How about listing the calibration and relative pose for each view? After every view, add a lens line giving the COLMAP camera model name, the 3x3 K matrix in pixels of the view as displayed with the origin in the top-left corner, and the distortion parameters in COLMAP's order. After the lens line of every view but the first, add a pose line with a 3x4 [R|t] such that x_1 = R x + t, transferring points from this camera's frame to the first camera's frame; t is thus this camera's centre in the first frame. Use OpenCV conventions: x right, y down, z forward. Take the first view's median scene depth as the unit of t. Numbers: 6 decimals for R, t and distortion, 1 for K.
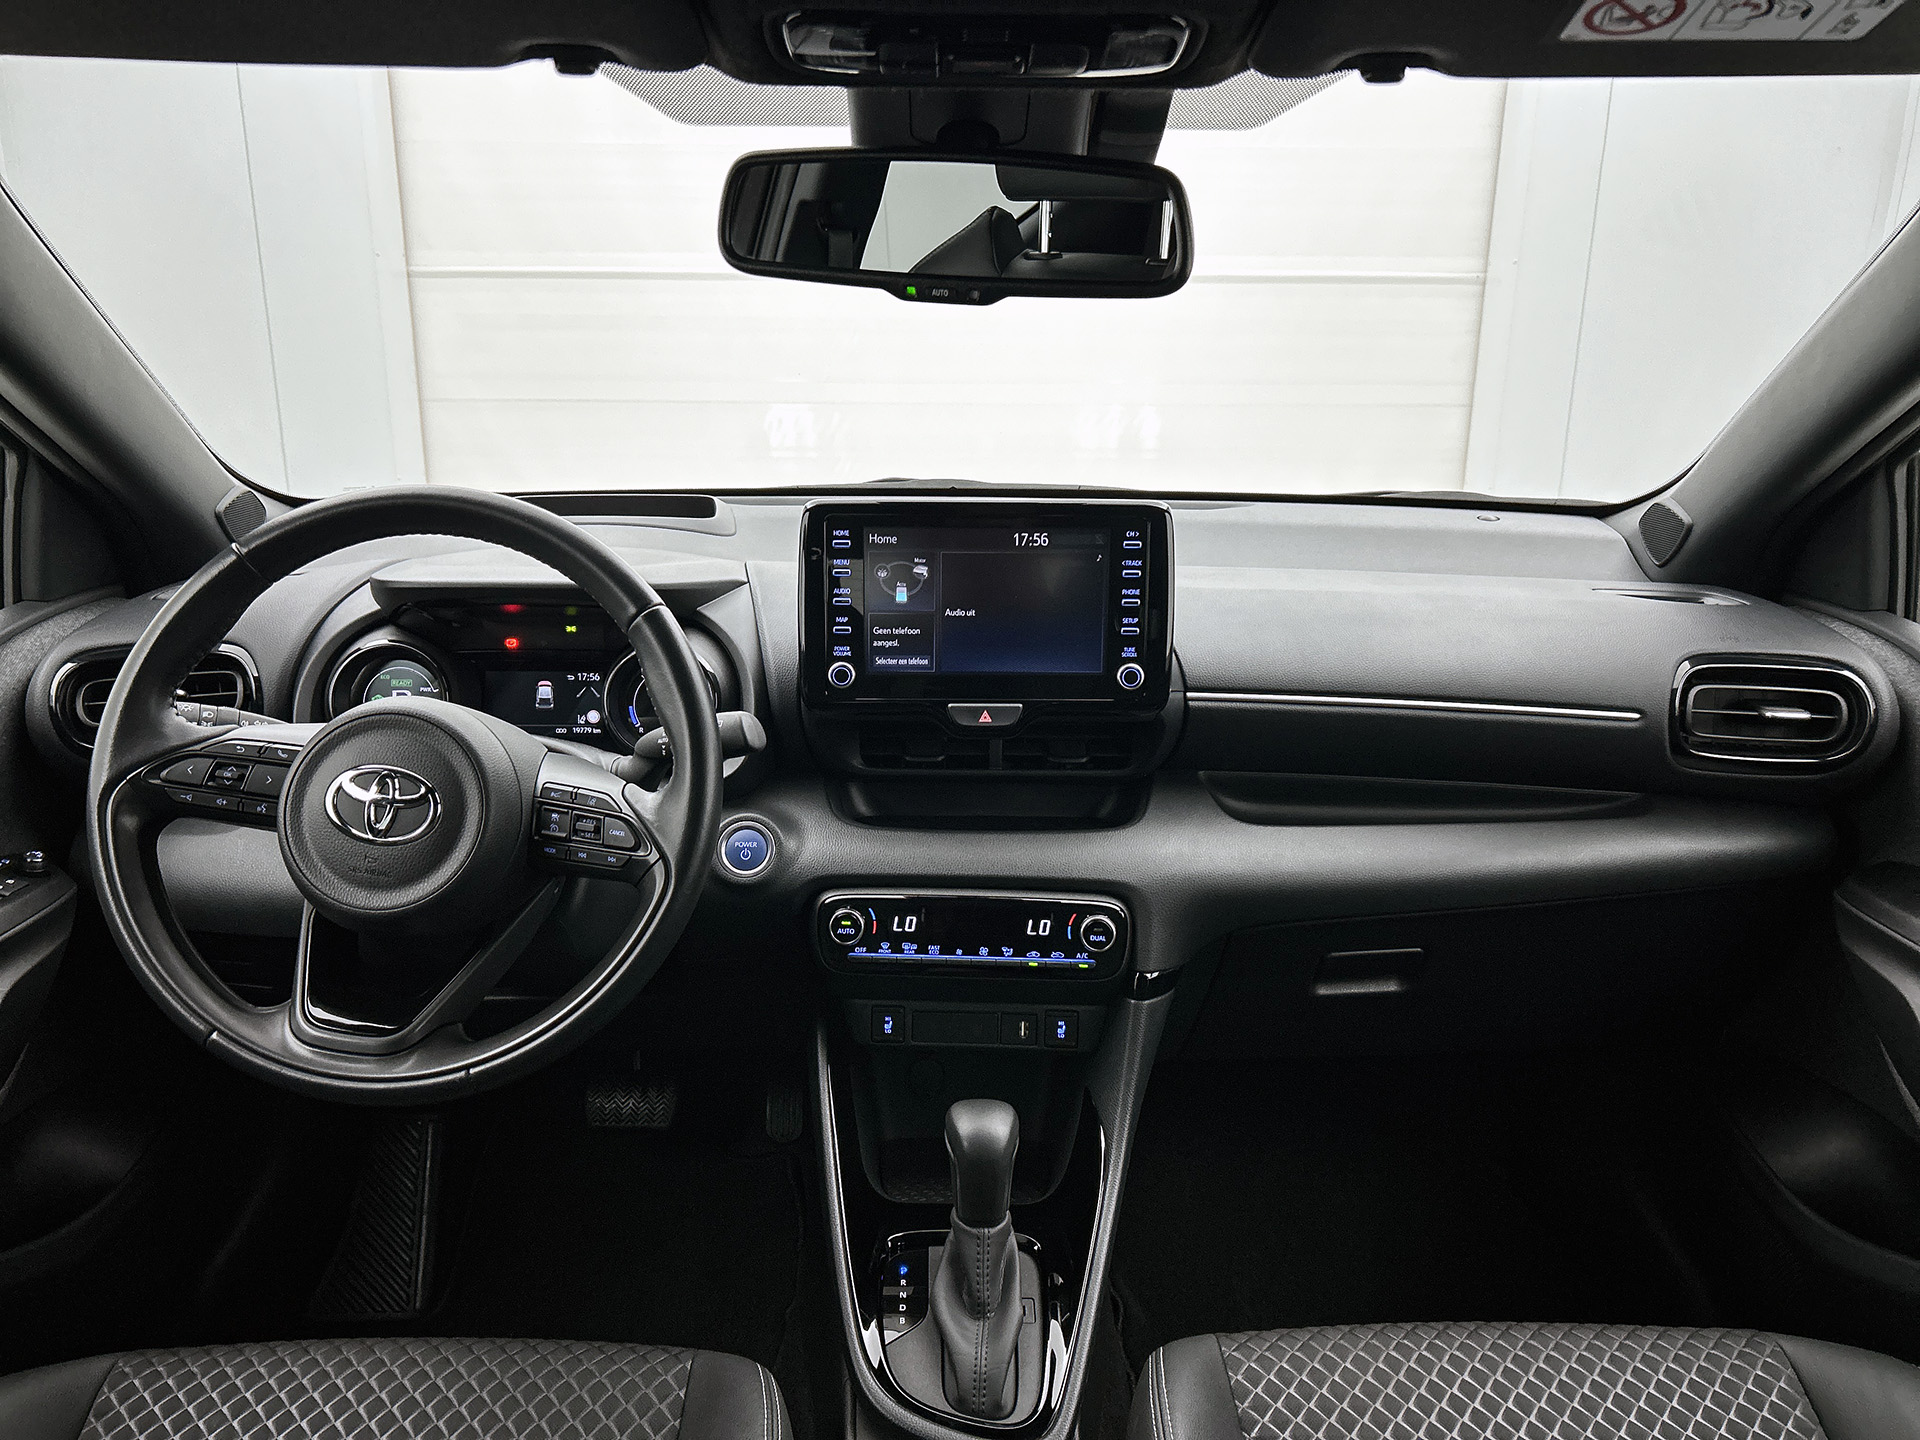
lens RADIAL K [[1464.7, 0, 961.4], [0, 1464.7, 722.7], [0, 0, 1]] dist [0.033782, -0.000045]
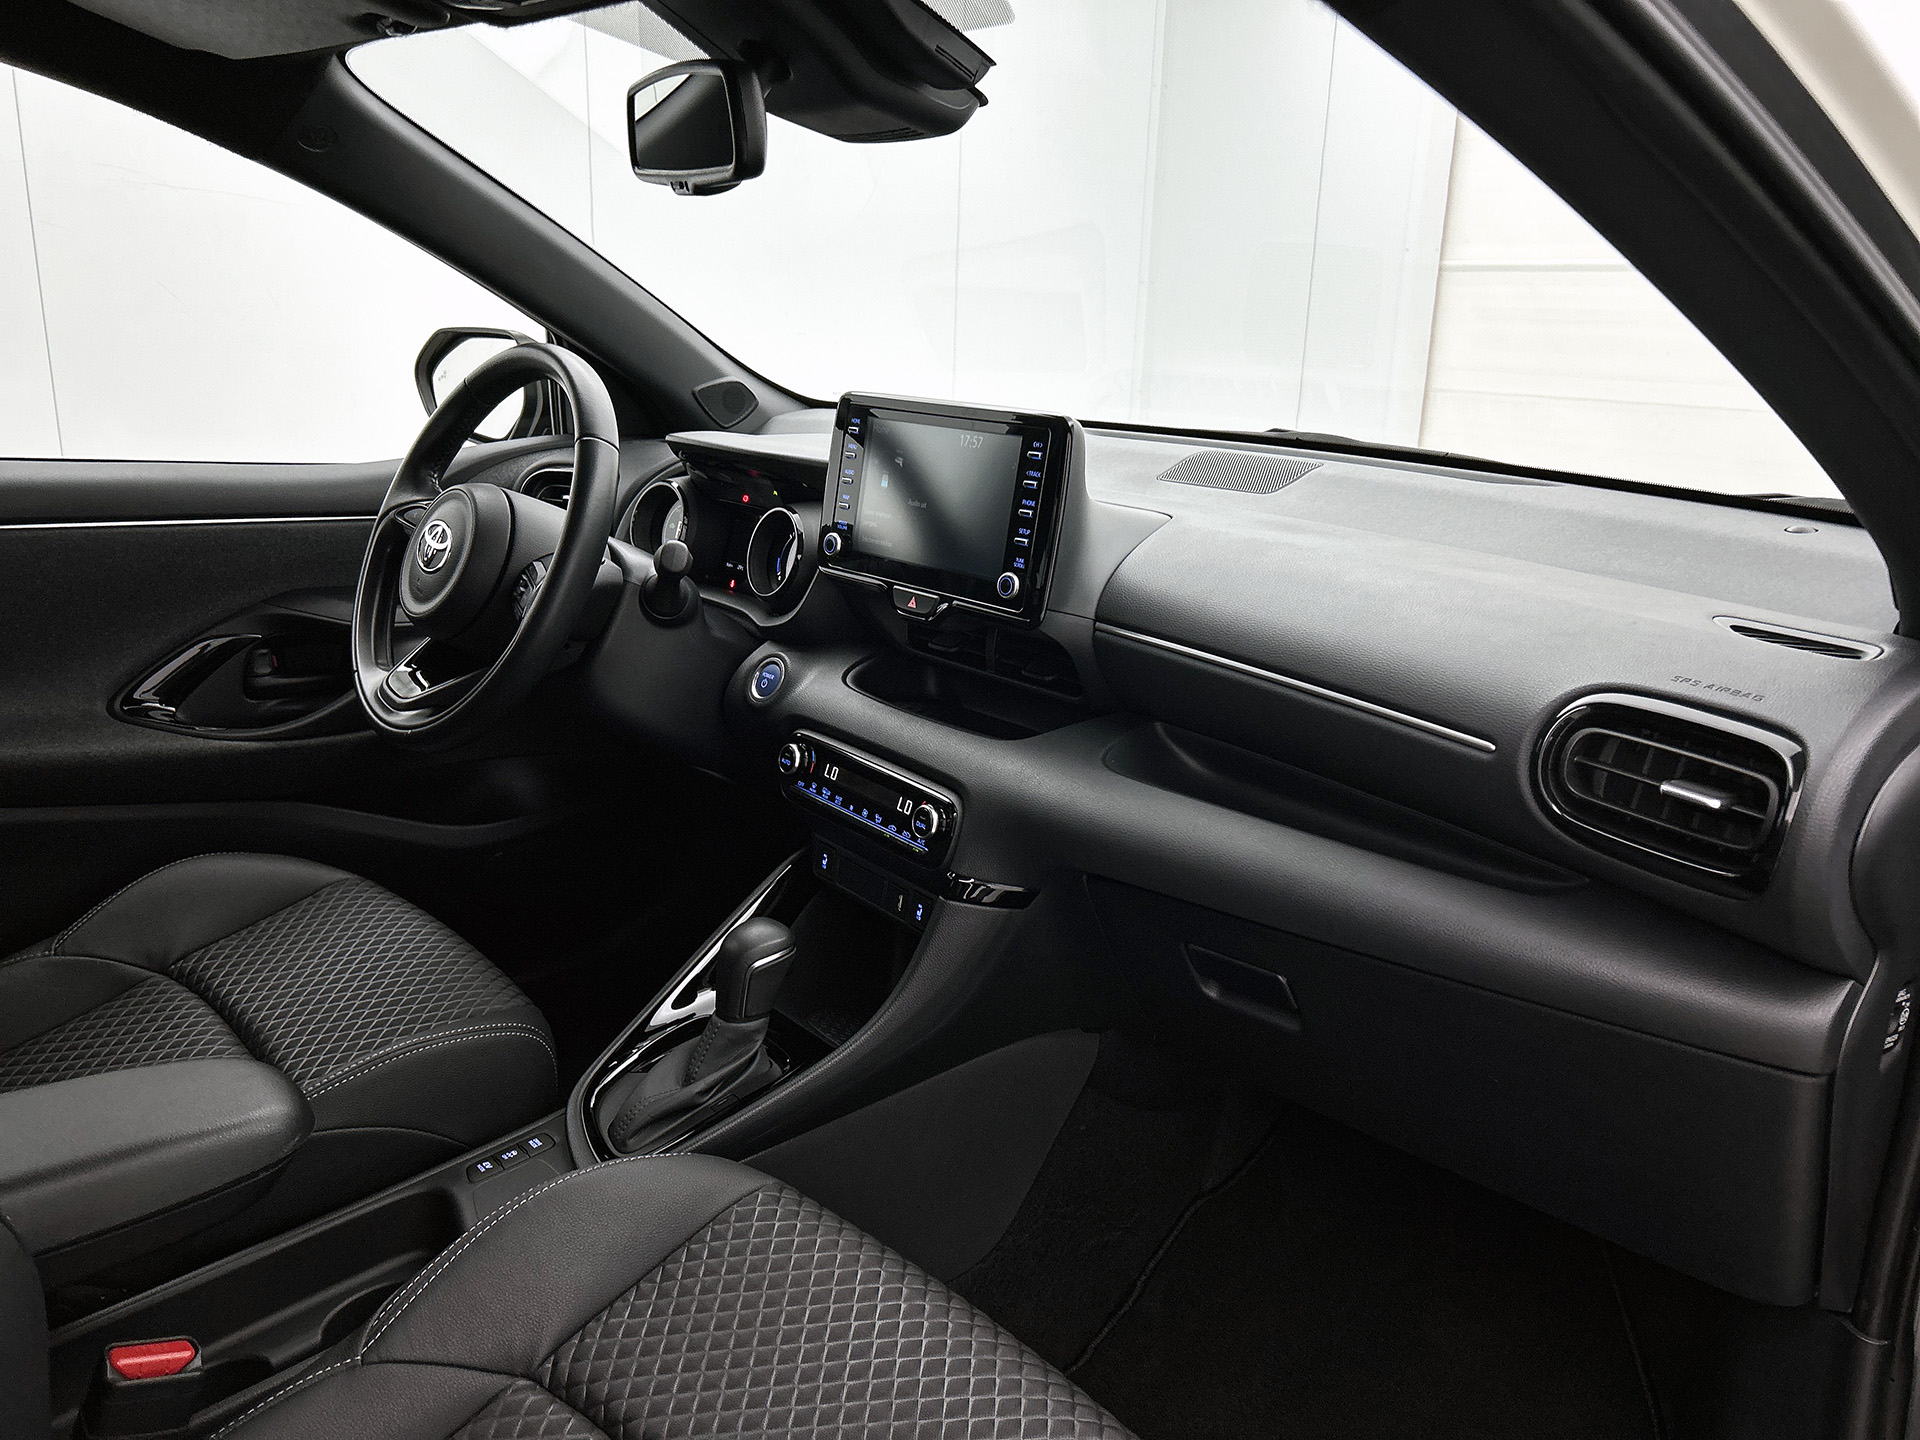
lens RADIAL K [[1464.7, 0, 955.9], [0, 1464.7, 713.1], [0, 0, 1]] dist [0.033782, -0.000045]
pose [[0.670421, 0.218081, -0.709208, 0.816889], [-0.230872, 0.969695, 0.079935, -0.018556], [0.705148, 0.110147, 0.700453, 0.277436]]
